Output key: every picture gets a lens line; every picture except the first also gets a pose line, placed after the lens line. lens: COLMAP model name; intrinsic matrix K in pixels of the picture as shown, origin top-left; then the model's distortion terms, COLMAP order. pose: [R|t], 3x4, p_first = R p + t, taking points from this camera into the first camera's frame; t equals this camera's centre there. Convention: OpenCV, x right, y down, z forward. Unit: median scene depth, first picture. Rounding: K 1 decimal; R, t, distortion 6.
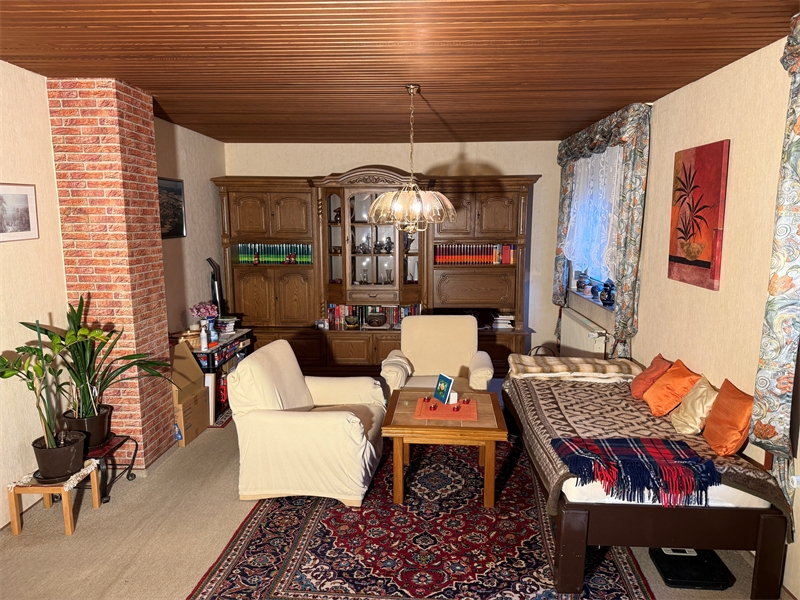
lens RADIAL K [[563.9, 0, 400.0], [0, 563.9, 300.0], [0, 0, 1]] dist [0.001045, 0.000644]
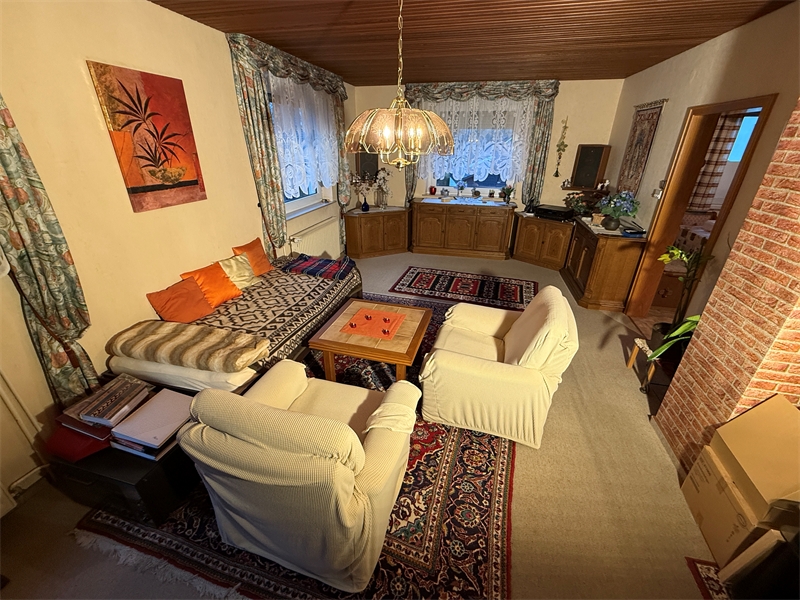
lens RADIAL K [[316.4, 0, 400.0], [0, 316.4, 300.0], [0, 0, 1]] dist [-0.001540, 0.000018]
pose [[-0.981082, -0.080218, 0.176192, -0.086129], [0.034794, 0.822230, 0.568090, -0.228738], [-0.190442, 0.563473, -0.803884, 1.566711]]
